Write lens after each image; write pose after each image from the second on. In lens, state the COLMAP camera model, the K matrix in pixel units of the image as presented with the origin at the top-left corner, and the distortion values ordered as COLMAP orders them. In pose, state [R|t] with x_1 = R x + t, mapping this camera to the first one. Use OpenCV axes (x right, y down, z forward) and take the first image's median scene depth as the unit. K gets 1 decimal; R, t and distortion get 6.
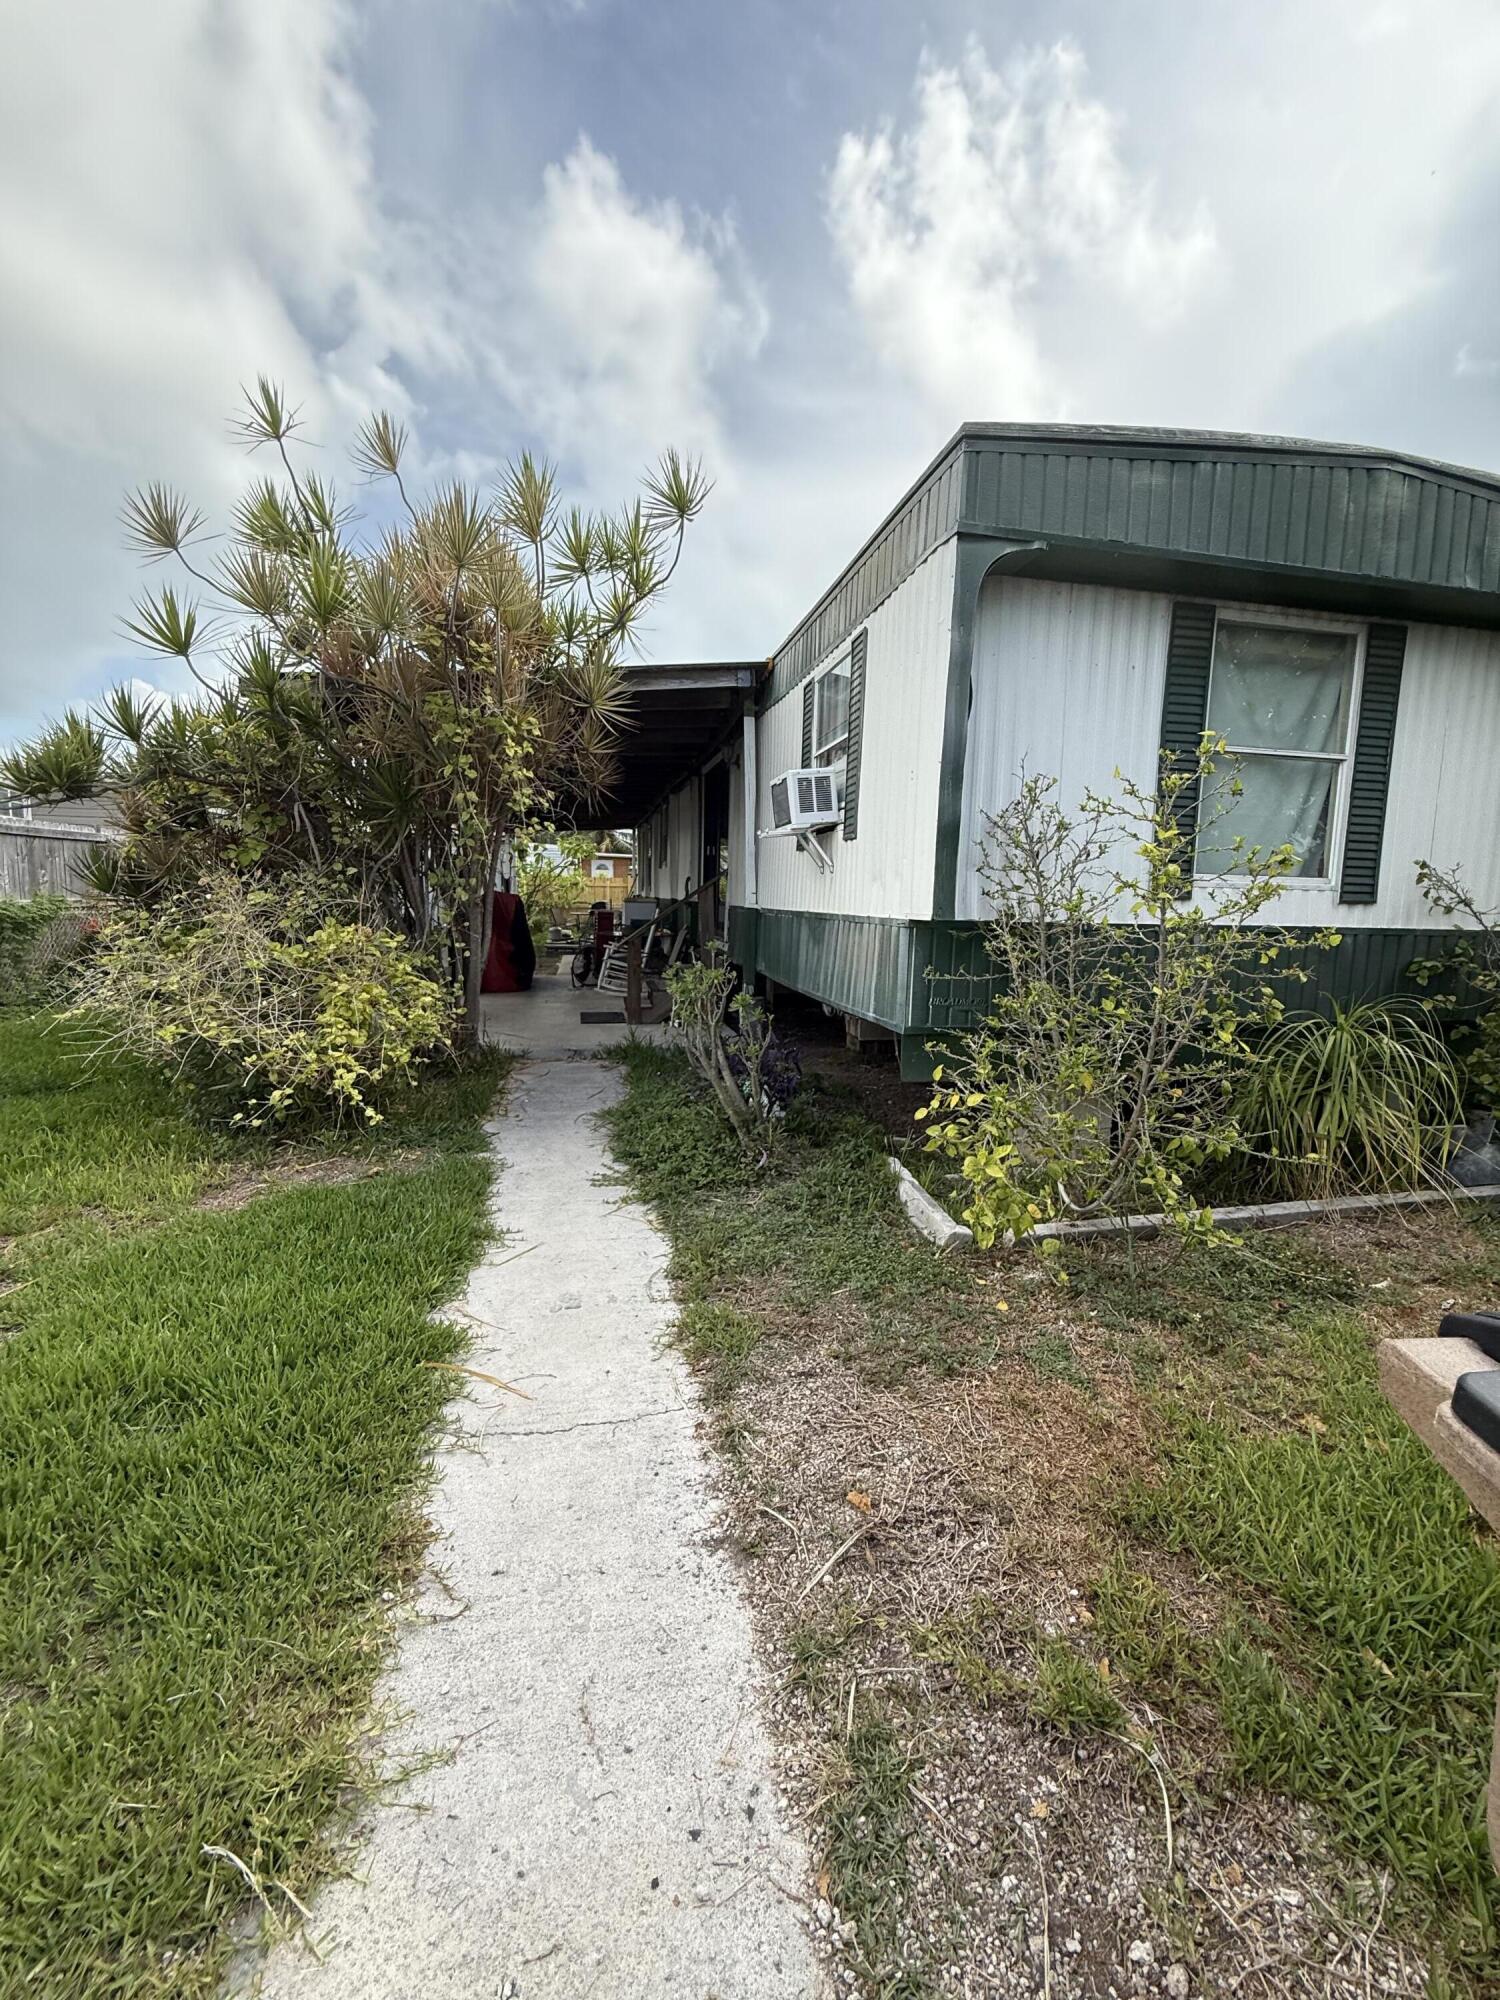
lens RADIAL K [[795.2, 0, 751.4], [0, 795.2, 996.4], [0, 0, 1]] dist [0.000957, -0.000400]
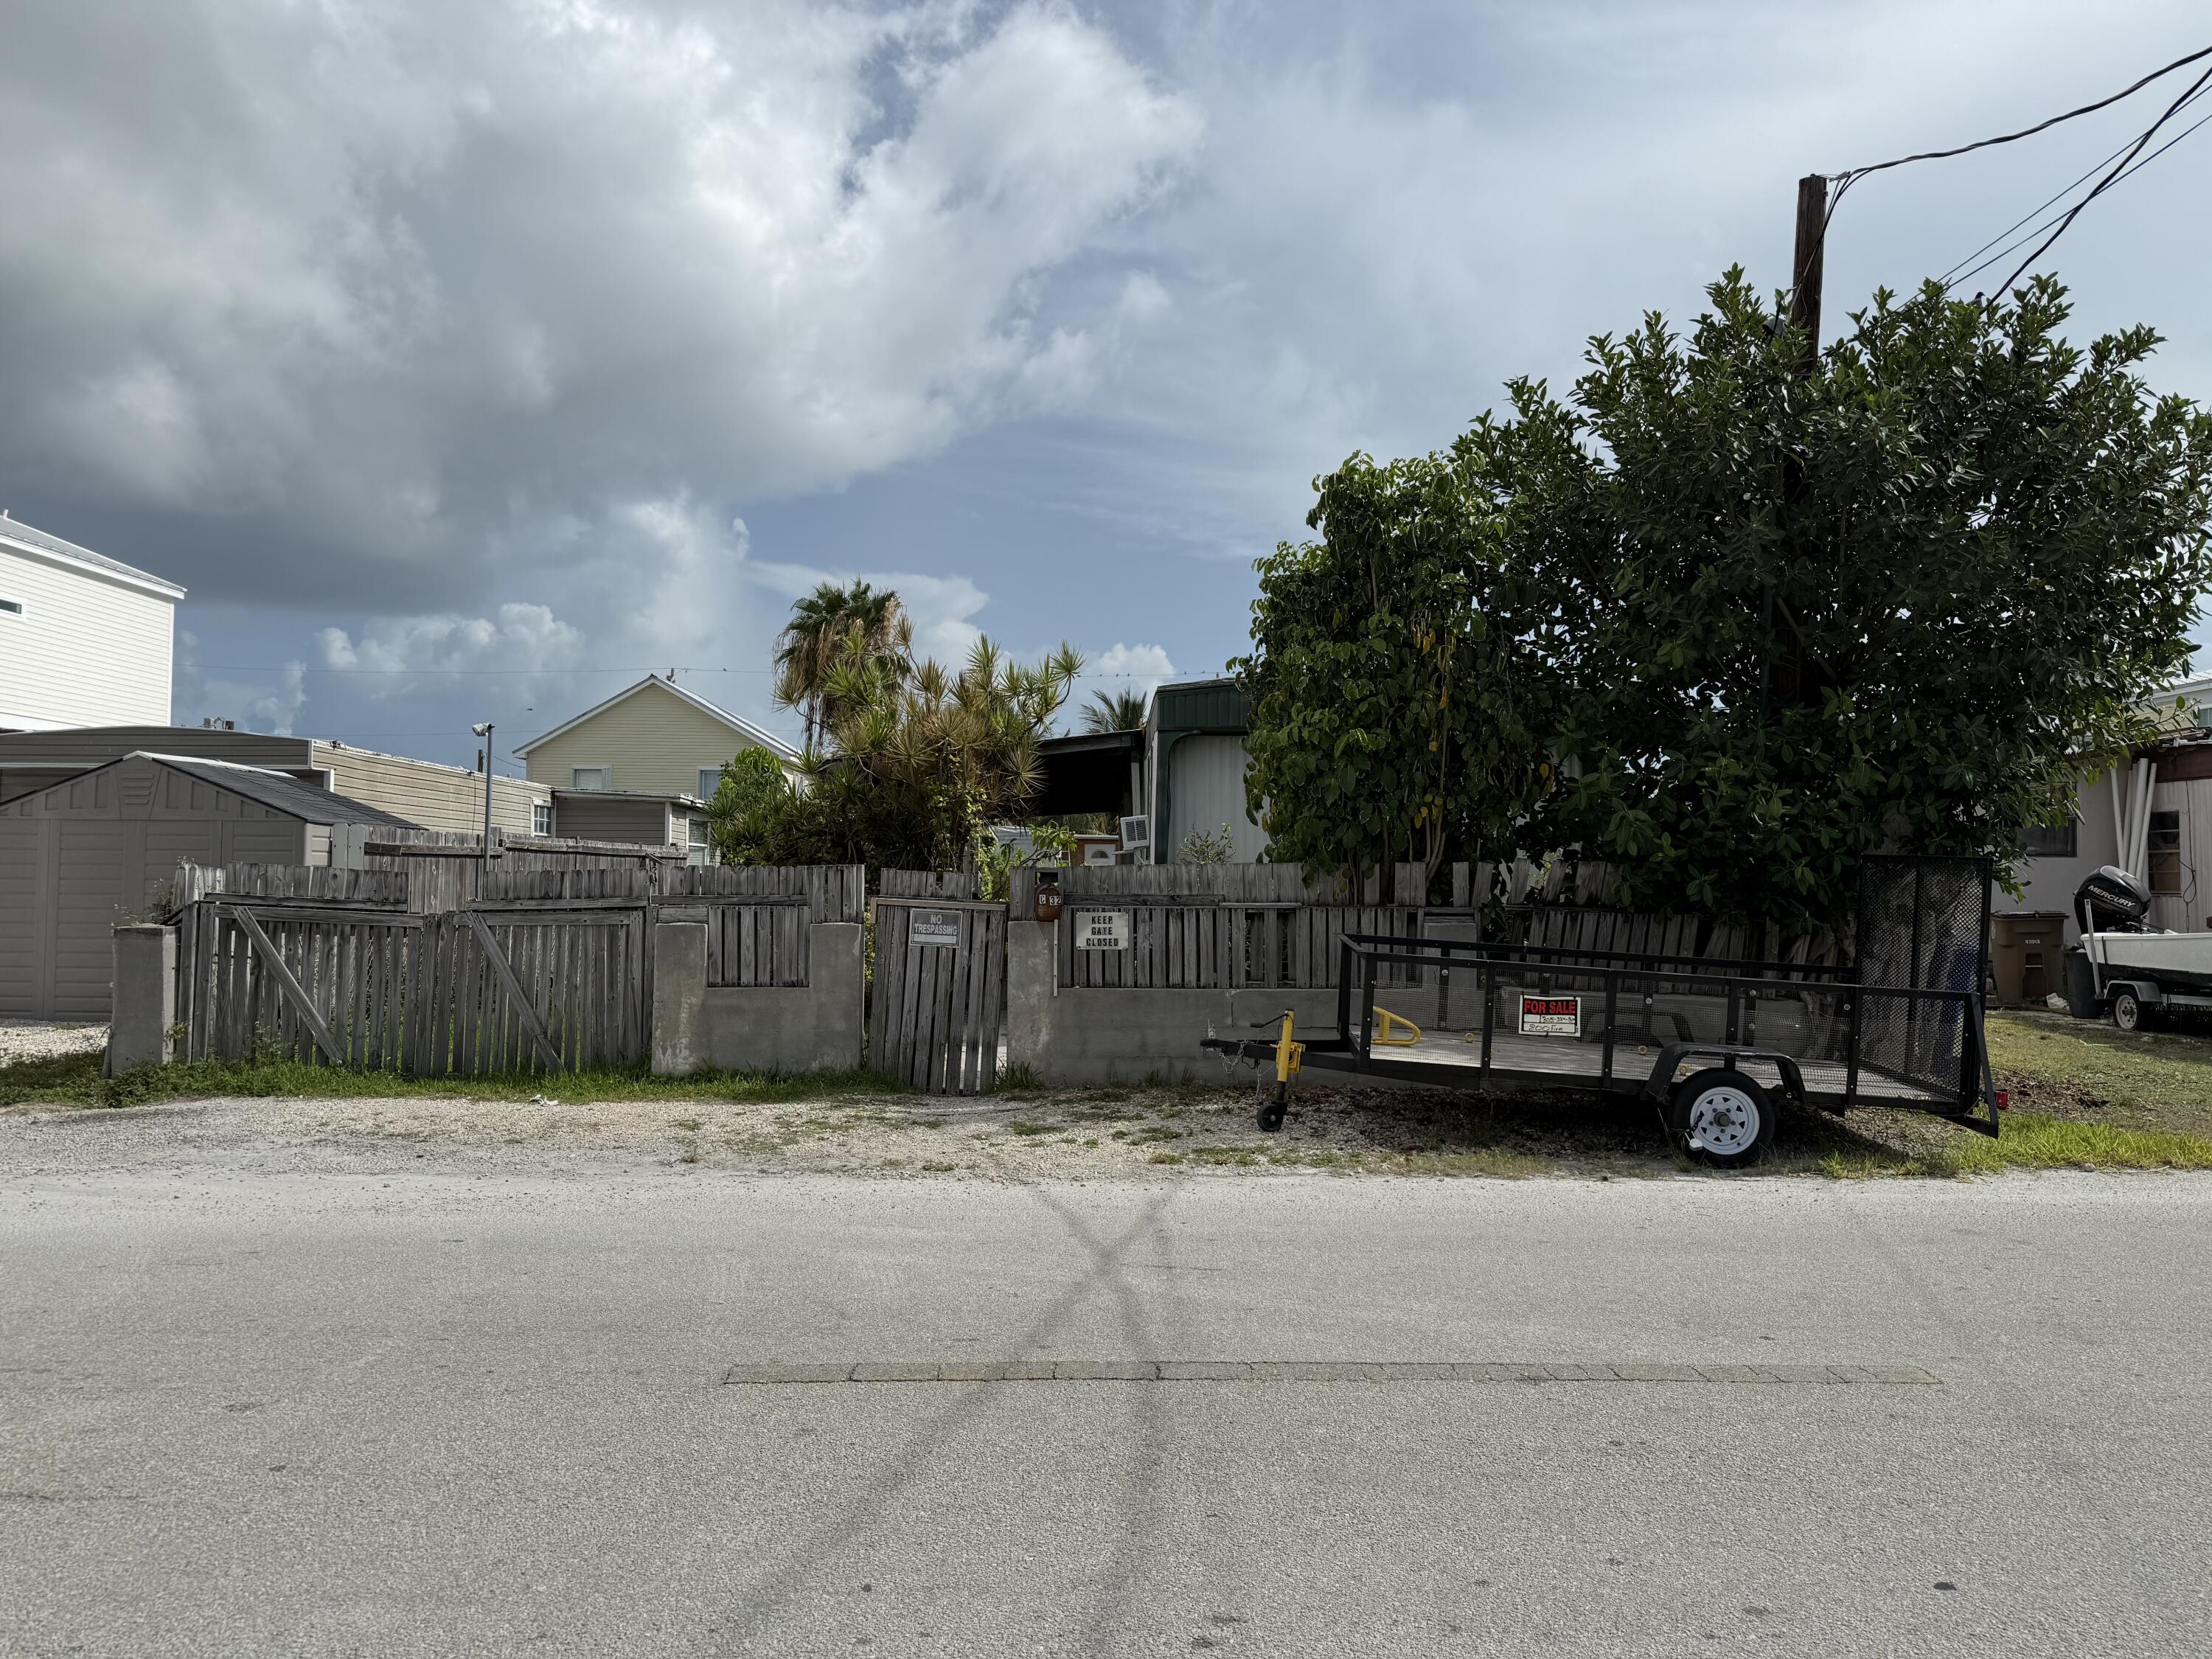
lens RADIAL K [[1551.3, 0, 1106.0], [0, 1551.3, 829.5], [0, 0, 1]] dist [-0.000012, -0.000148]
pose [[0.978413, -0.026744, -0.204919, 0.874125], [-0.008065, 0.985894, -0.167178, 0.383137], [0.206500, 0.165222, 0.964396, -2.818036]]
